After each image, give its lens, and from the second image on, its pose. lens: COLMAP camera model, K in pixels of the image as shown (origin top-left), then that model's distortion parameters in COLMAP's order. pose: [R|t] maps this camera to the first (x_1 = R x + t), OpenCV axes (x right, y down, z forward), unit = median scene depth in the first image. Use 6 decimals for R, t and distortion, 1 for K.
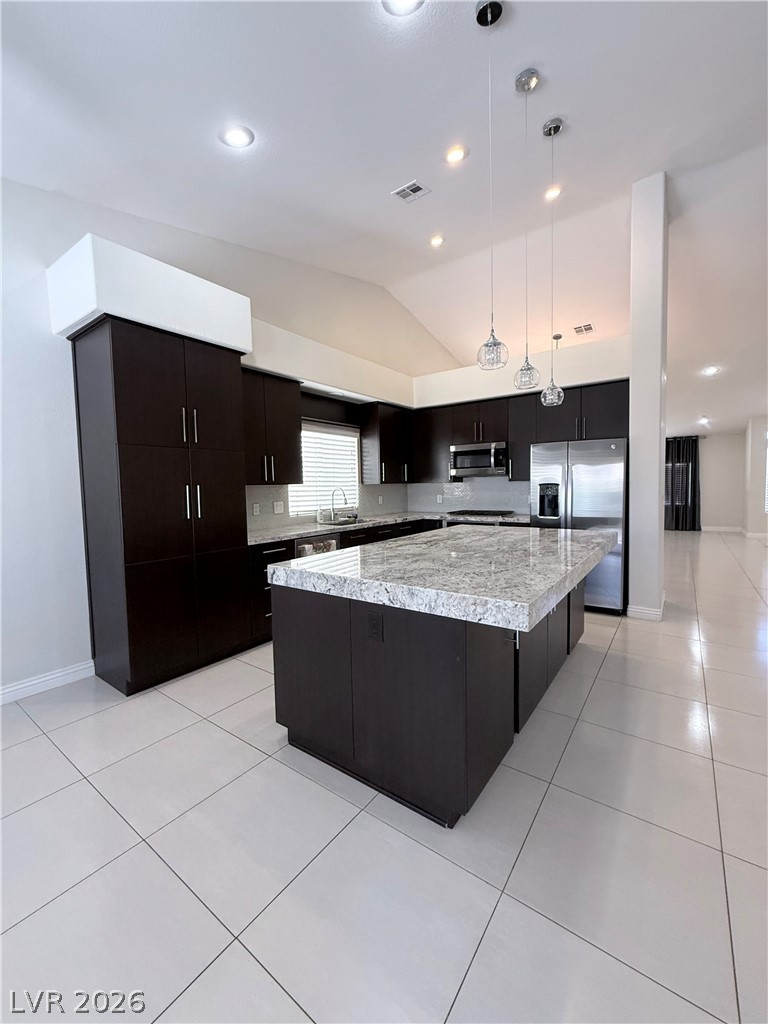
lens RADIAL K [[408.4, 0, 384.3], [0, 408.4, 509.3], [0, 0, 1]] dist [0.000678, 0.000274]
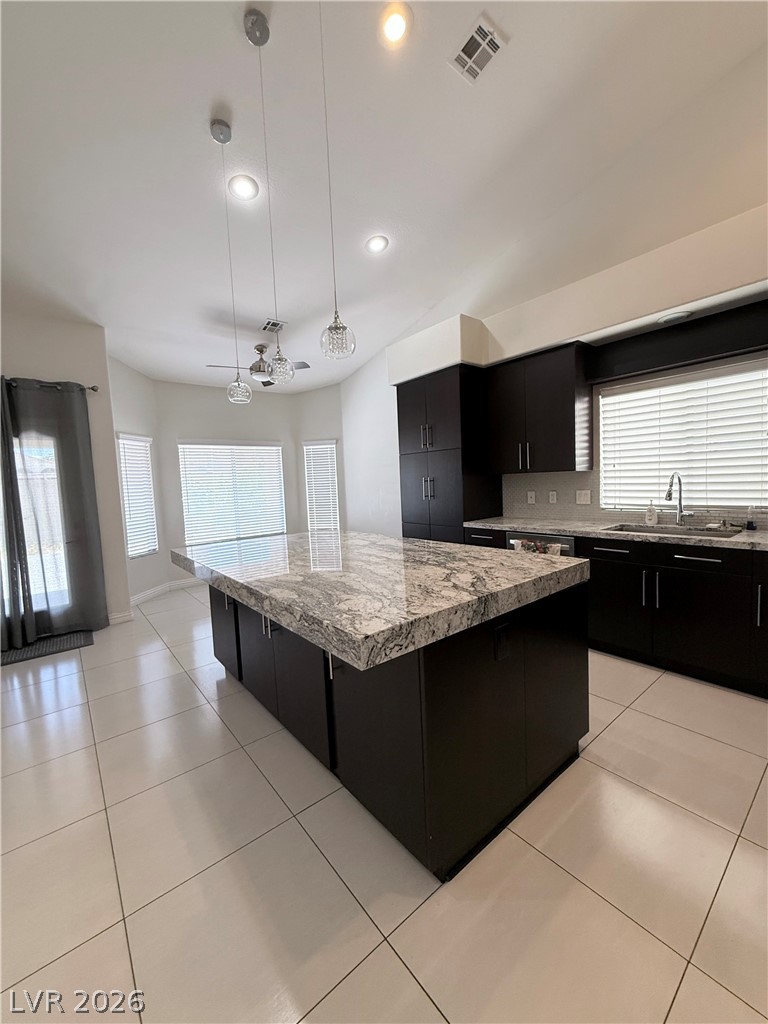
lens RADIAL K [[408.4, 0, 384.3], [0, 408.4, 509.3], [0, 0, 1]] dist [0.000678, 0.000274]
pose [[-0.257143, 0.100040, -0.961181, 0.699431], [-0.005711, 0.994453, 0.105031, -0.069619], [0.966356, 0.032497, -0.255146, 0.868805]]
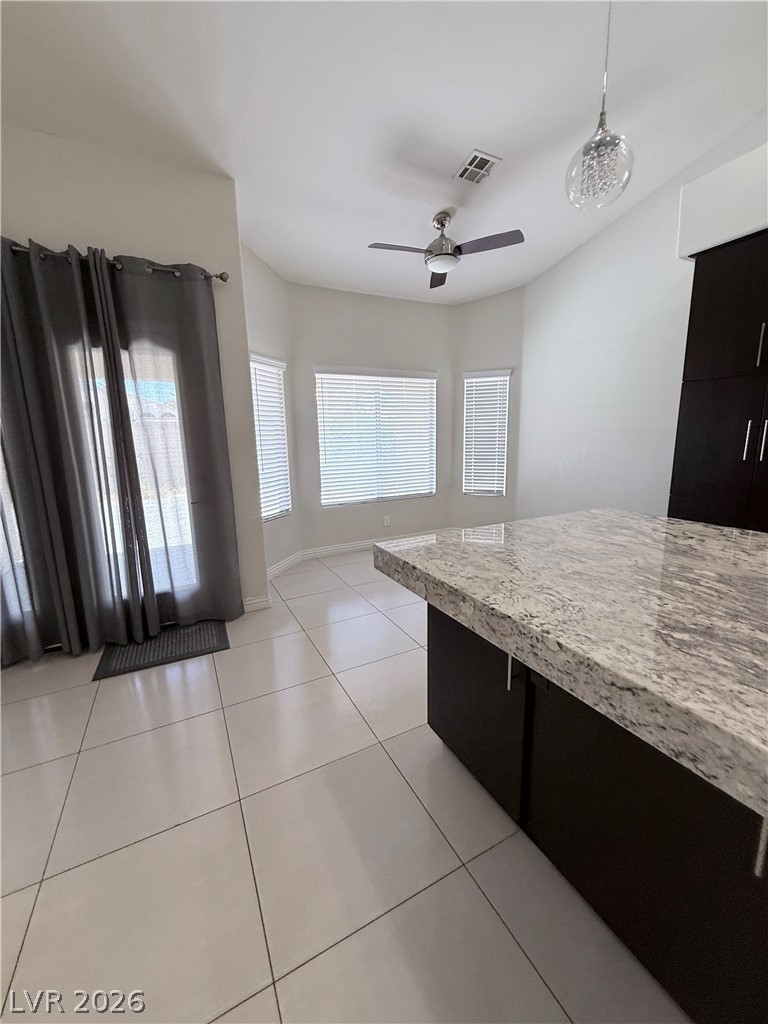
lens RADIAL K [[413.7, 0, 384.7], [0, 413.7, 509.0], [0, 0, 1]] dist [0.009479, -0.000119]
pose [[-0.446410, 0.191932, -0.874003, 0.446611], [-0.019770, 0.974372, 0.224071, -0.040889], [0.894610, 0.117307, -0.431175, 0.499958]]
